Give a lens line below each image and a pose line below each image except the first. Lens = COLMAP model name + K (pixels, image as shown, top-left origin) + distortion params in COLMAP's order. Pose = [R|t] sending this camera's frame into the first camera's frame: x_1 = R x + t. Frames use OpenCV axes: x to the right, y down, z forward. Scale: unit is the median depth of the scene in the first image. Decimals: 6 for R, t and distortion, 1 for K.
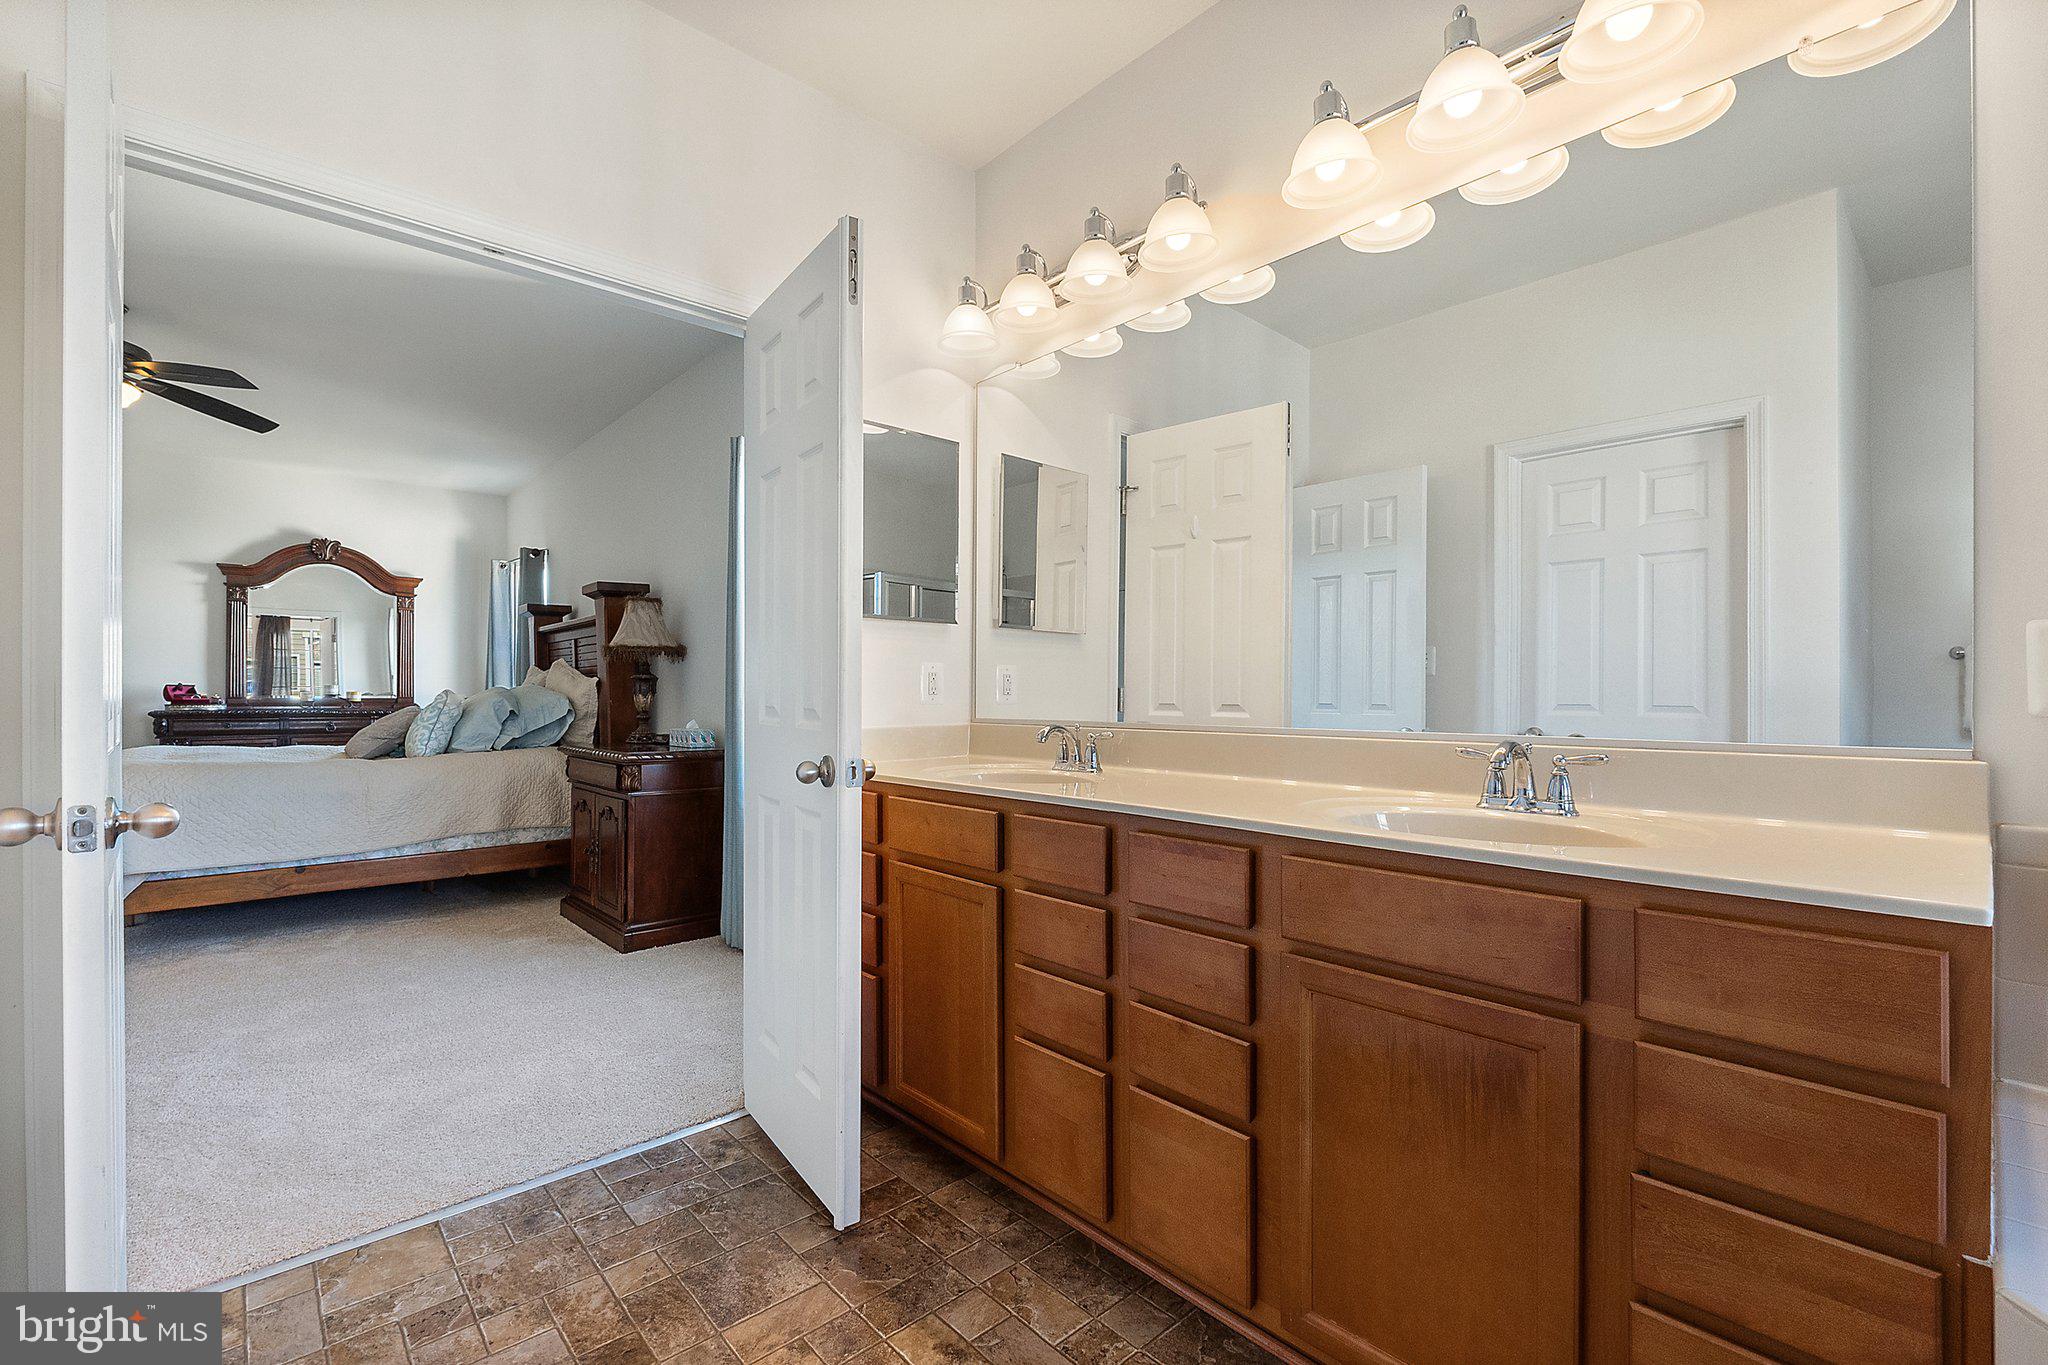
lens RADIAL K [[866.0, 0, 1006.9], [0, 866.0, 700.7], [0, 0, 1]] dist [-0.007261, 0.000901]
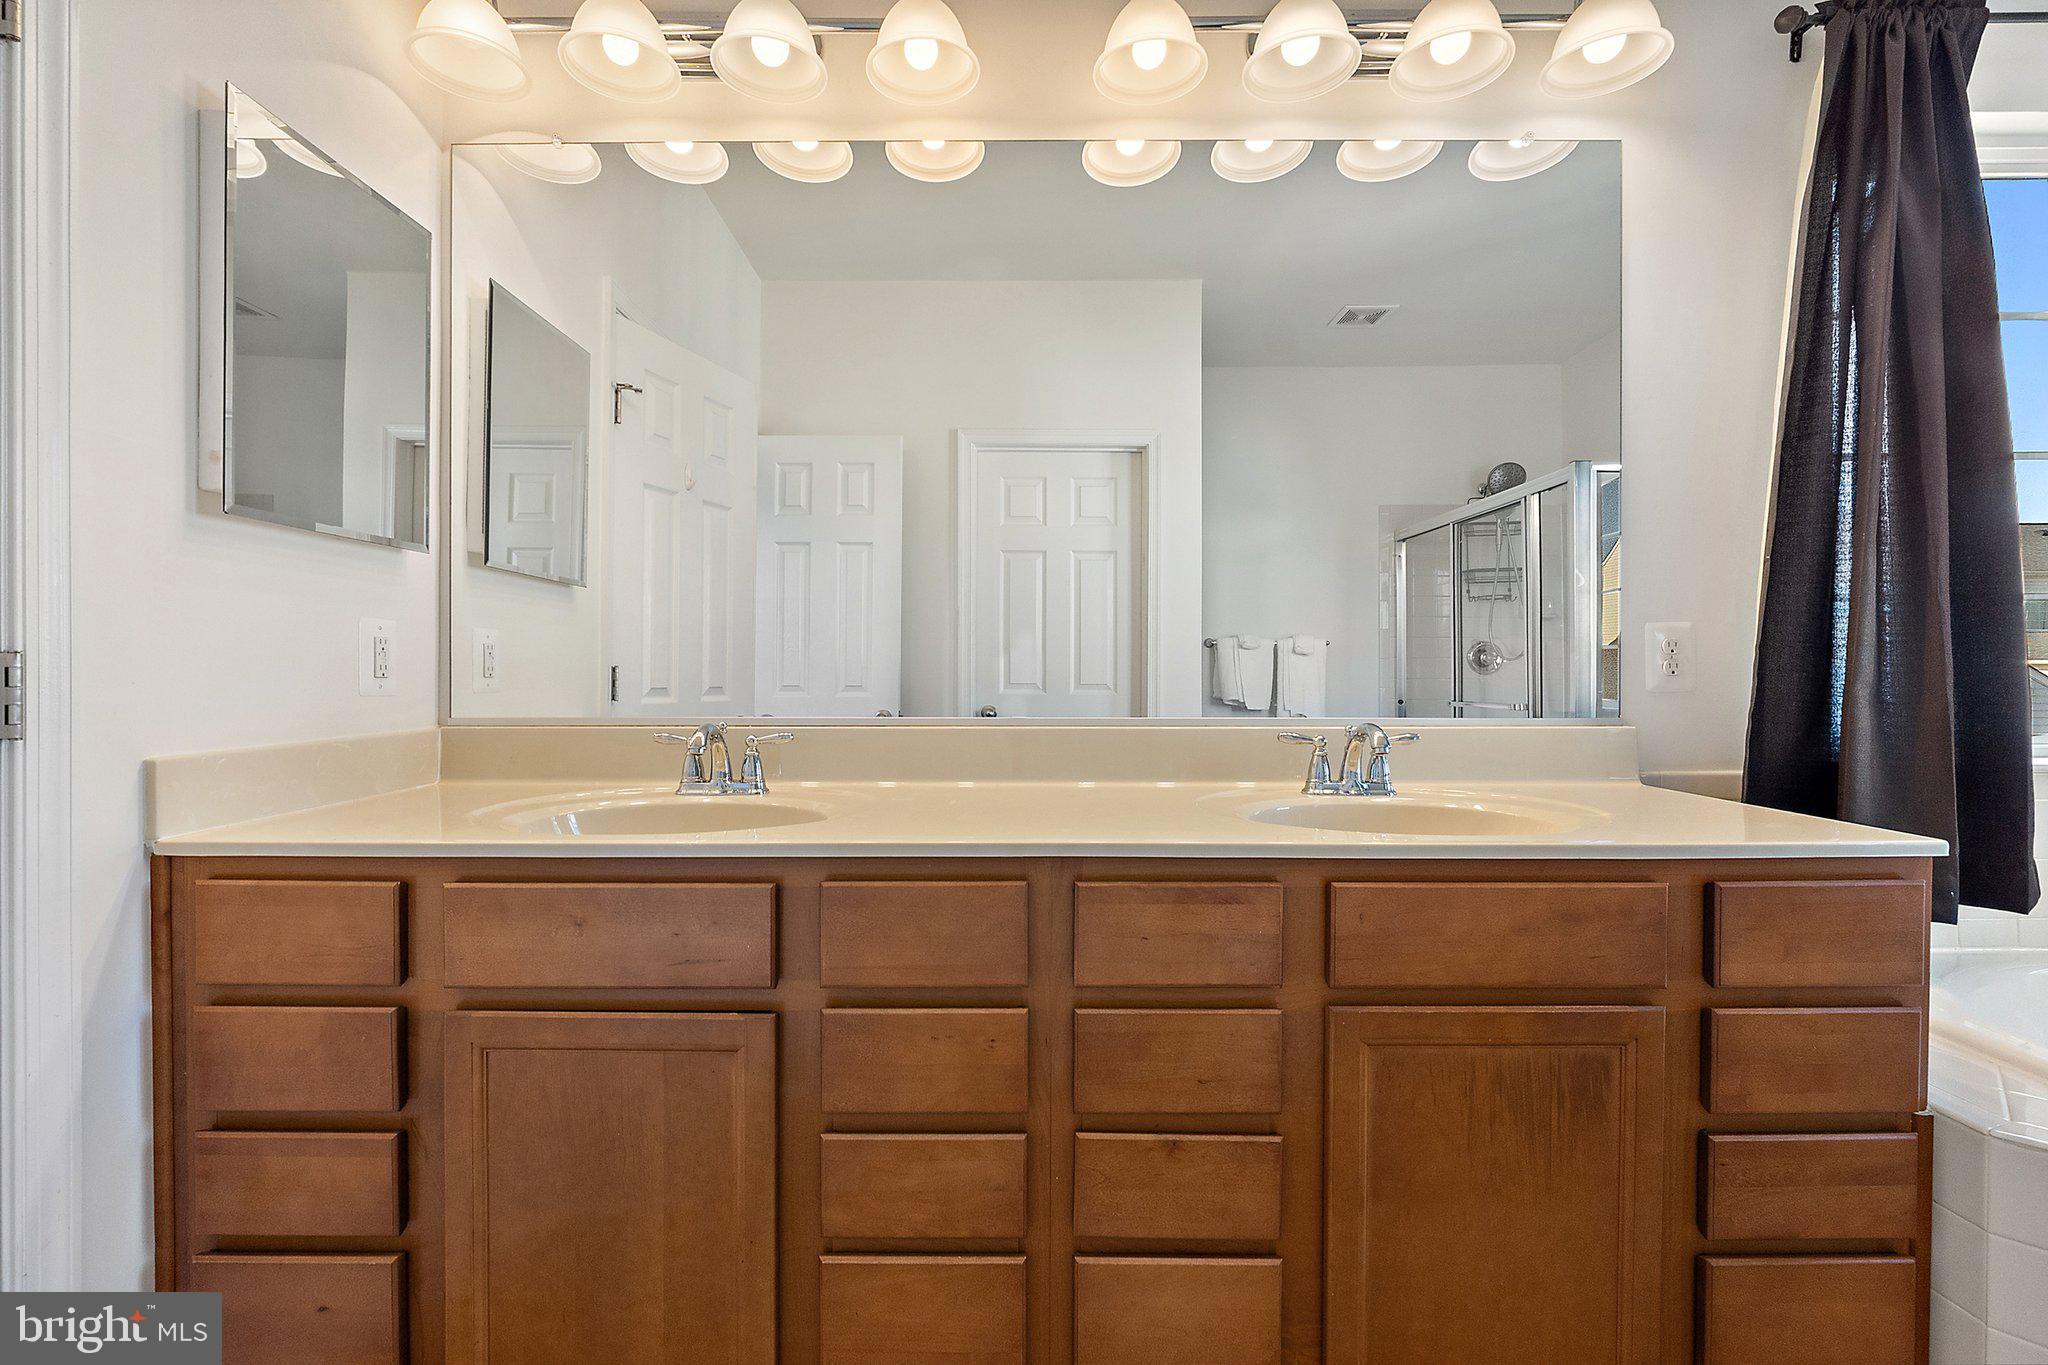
lens RADIAL K [[973.3, 0, 1026.9], [0, 973.3, 681.8], [0, 0, 1]] dist [0.000546, -0.000191]
pose [[0.662291, 0.007222, 0.749212, -0.252626], [-0.001201, 0.999962, -0.008578, -0.000047], [-0.749246, 0.004782, 0.662275, 0.286545]]
